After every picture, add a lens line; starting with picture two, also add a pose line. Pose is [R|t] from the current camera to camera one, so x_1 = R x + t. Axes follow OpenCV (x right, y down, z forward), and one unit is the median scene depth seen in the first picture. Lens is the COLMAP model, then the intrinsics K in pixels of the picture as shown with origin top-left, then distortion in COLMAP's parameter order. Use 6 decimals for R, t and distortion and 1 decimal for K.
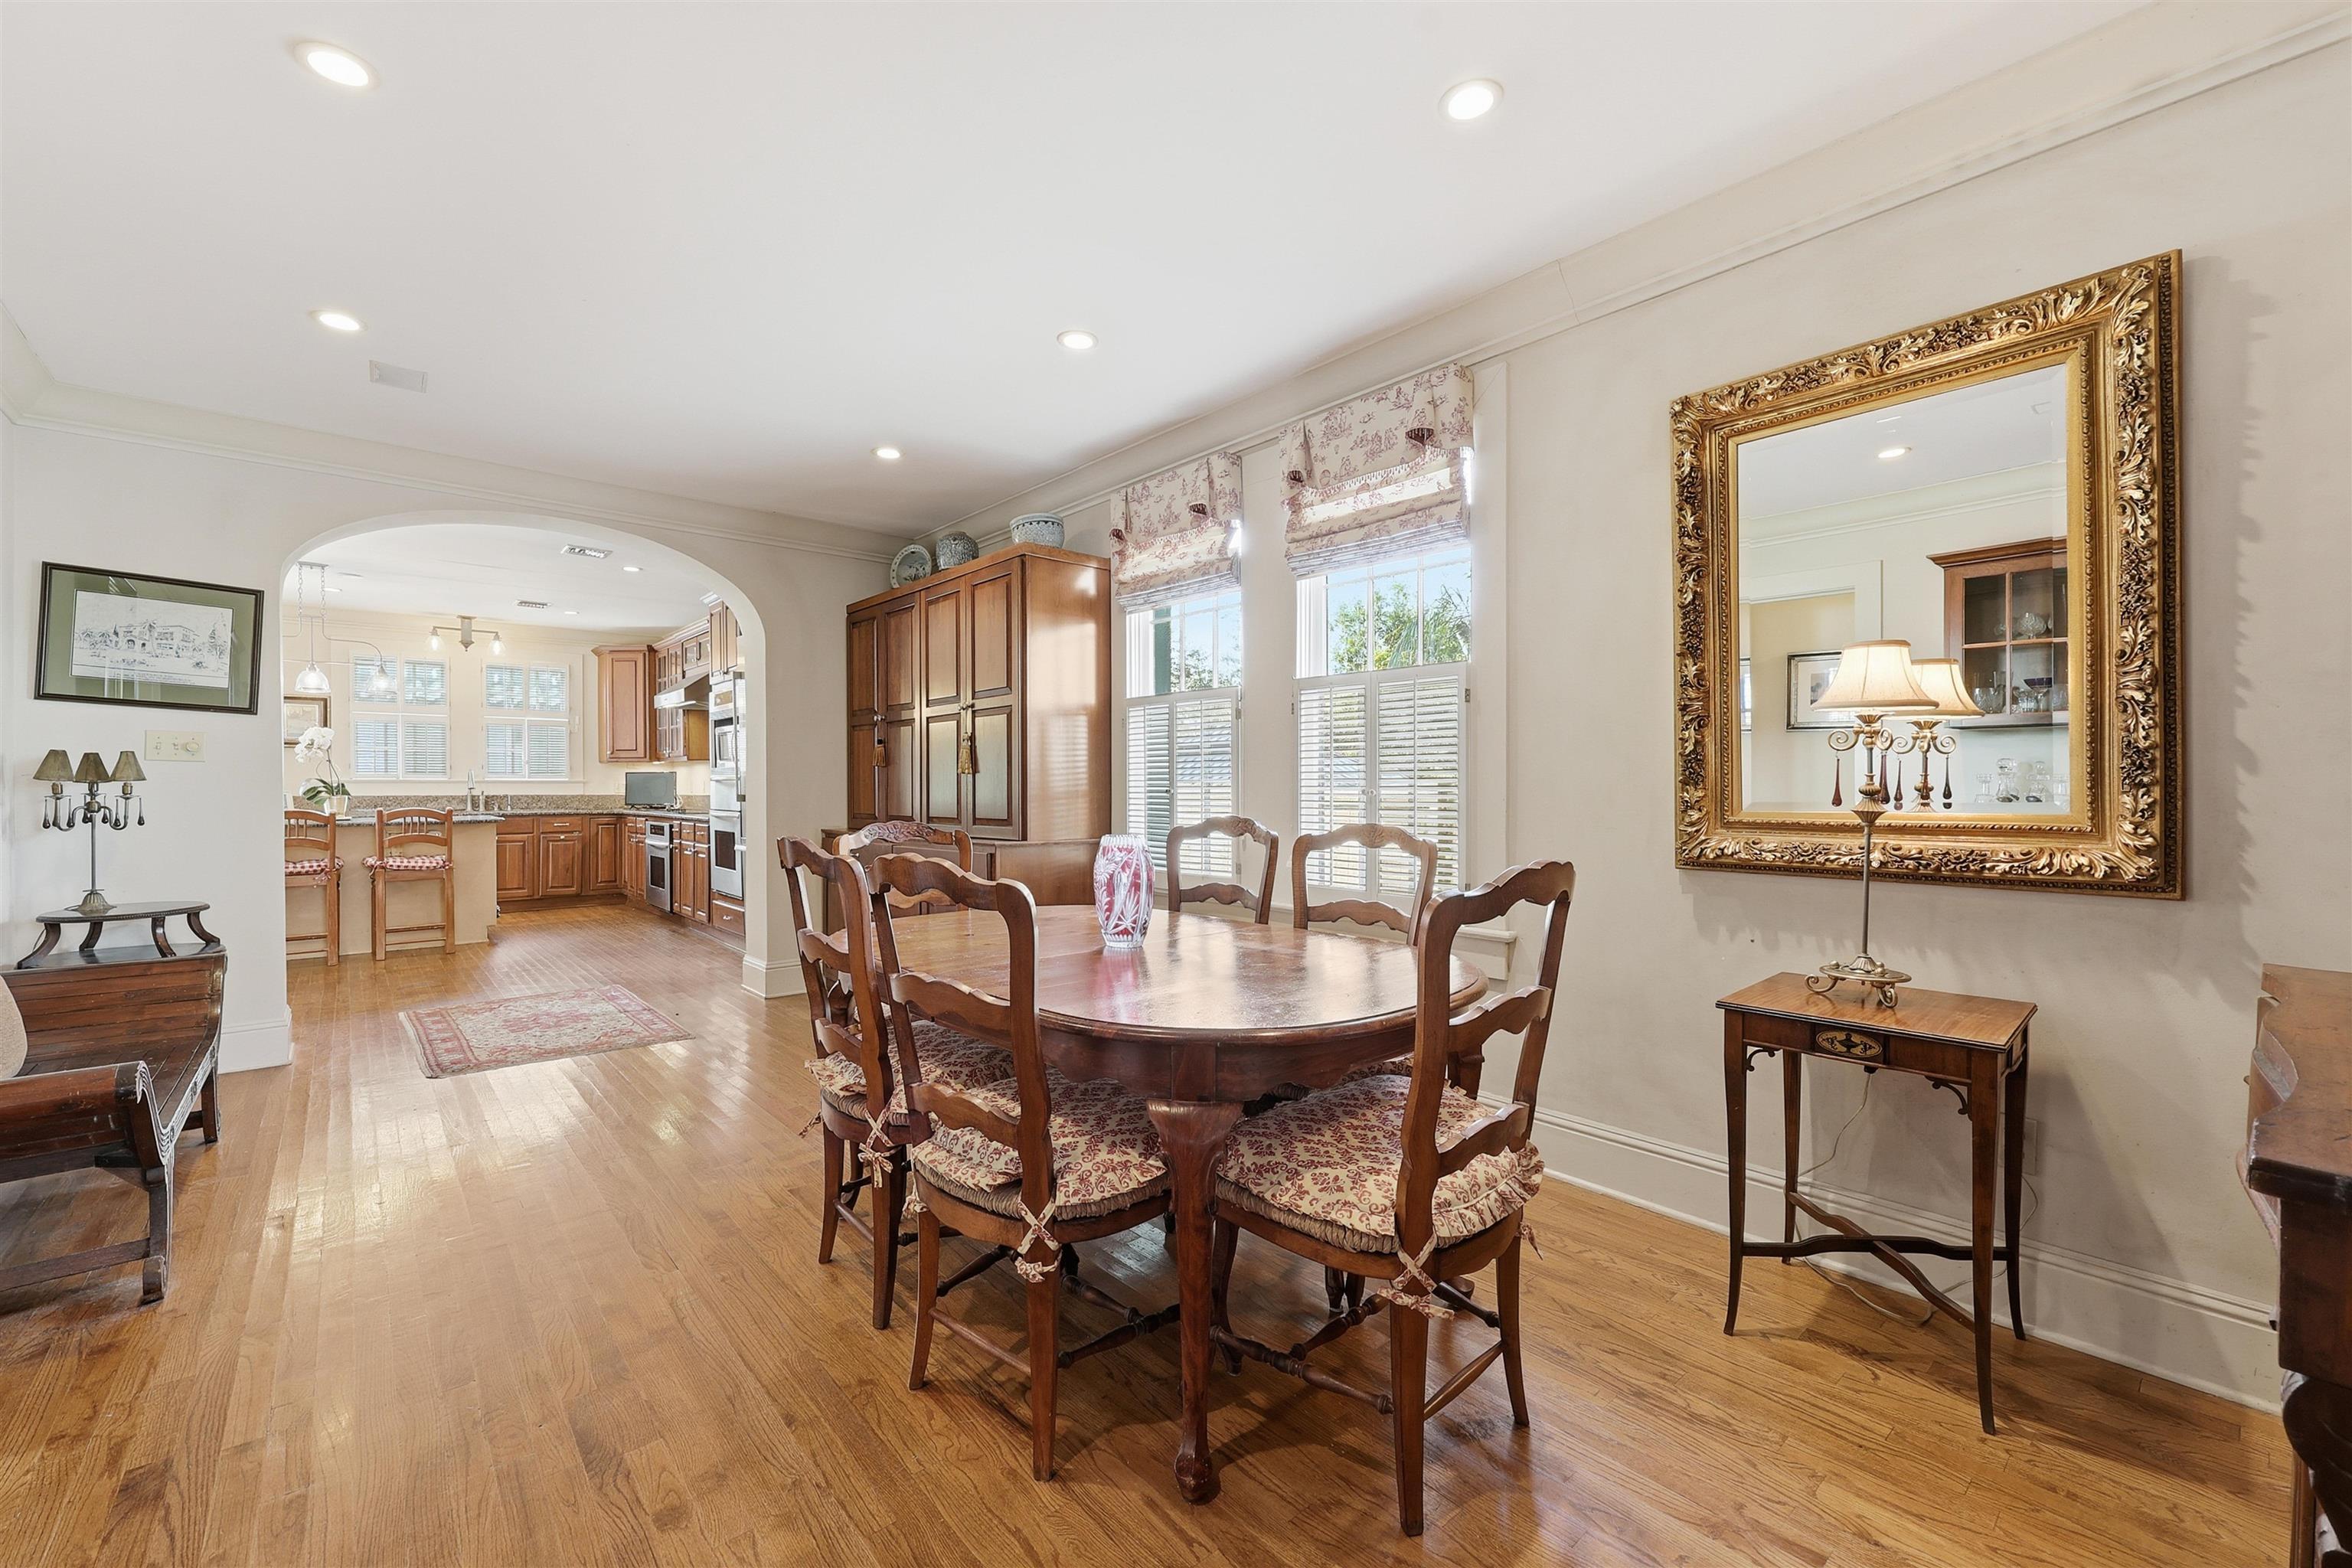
lens RADIAL K [[960.6, 0, 1156.9], [0, 960.6, 782.5], [0, 0, 1]] dist [-0.003197, 0.000318]
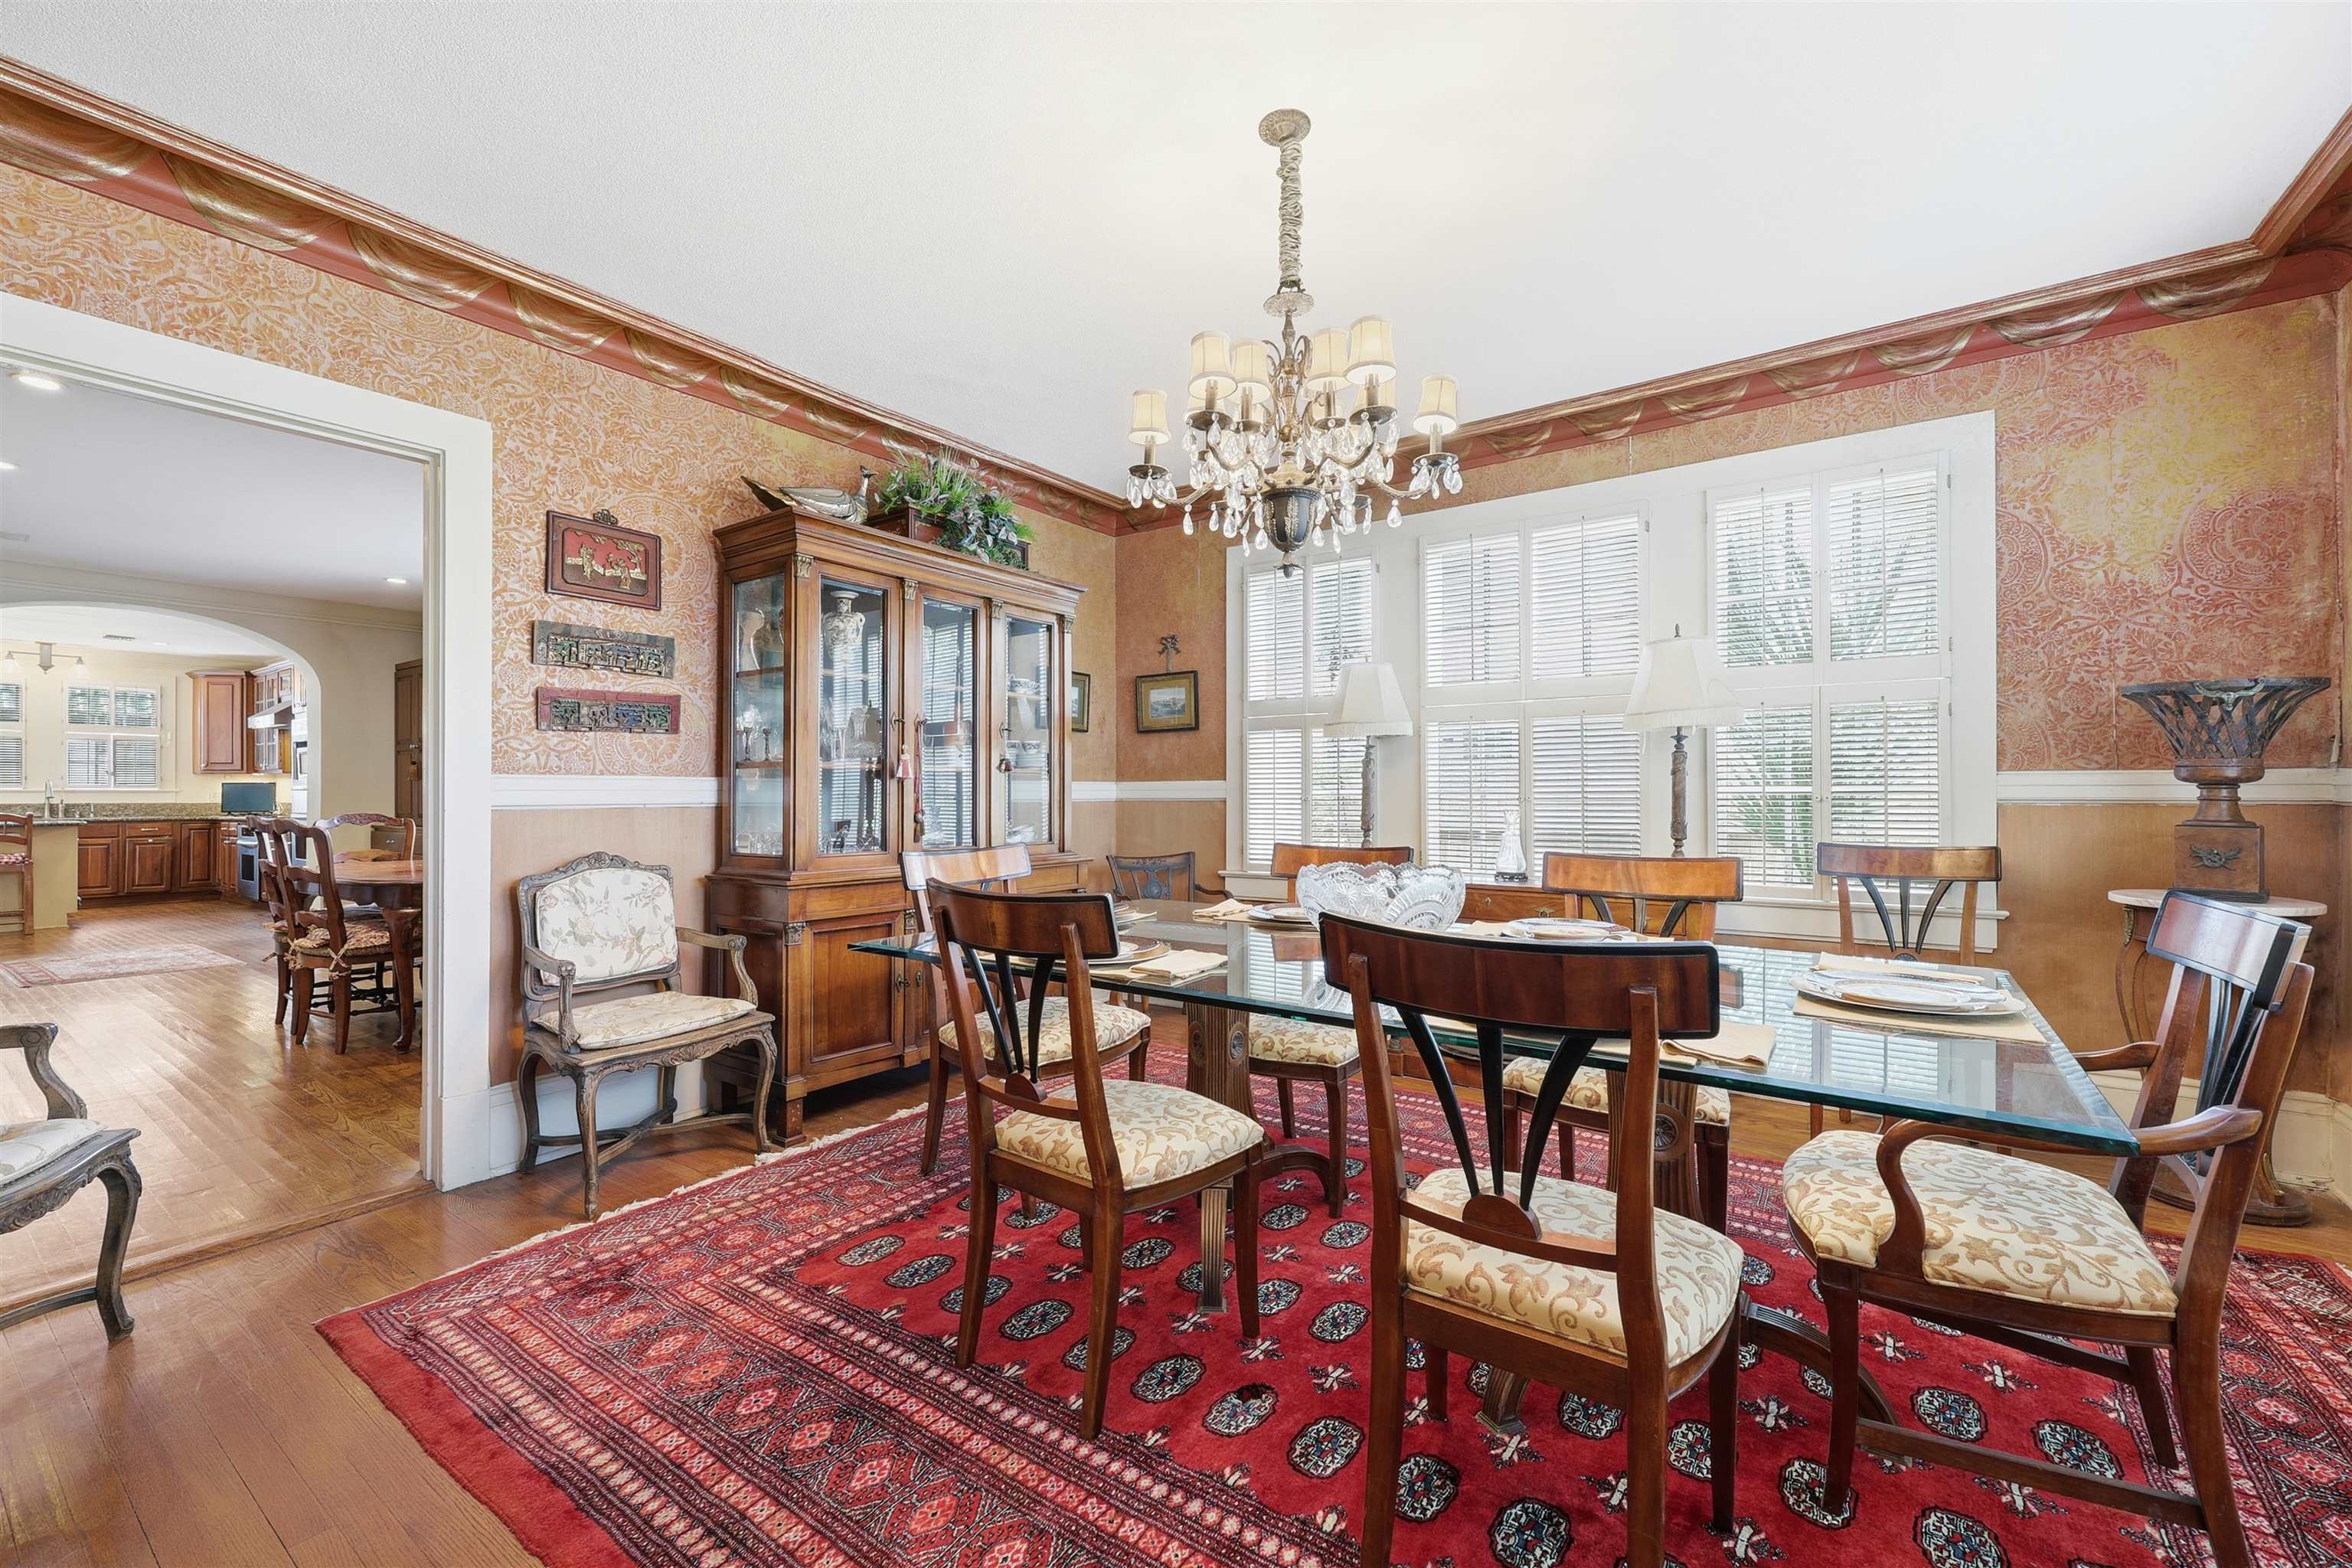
lens RADIAL K [[960.6, 0, 1178.7], [0, 960.6, 776.9], [0, 0, 1]] dist [-0.003197, 0.000318]
pose [[0.967855, 0.002127, 0.251500, 0.275966], [0.001323, 0.999907, -0.013549, -0.000677], [-0.251506, 0.013446, 0.967762, -0.407500]]
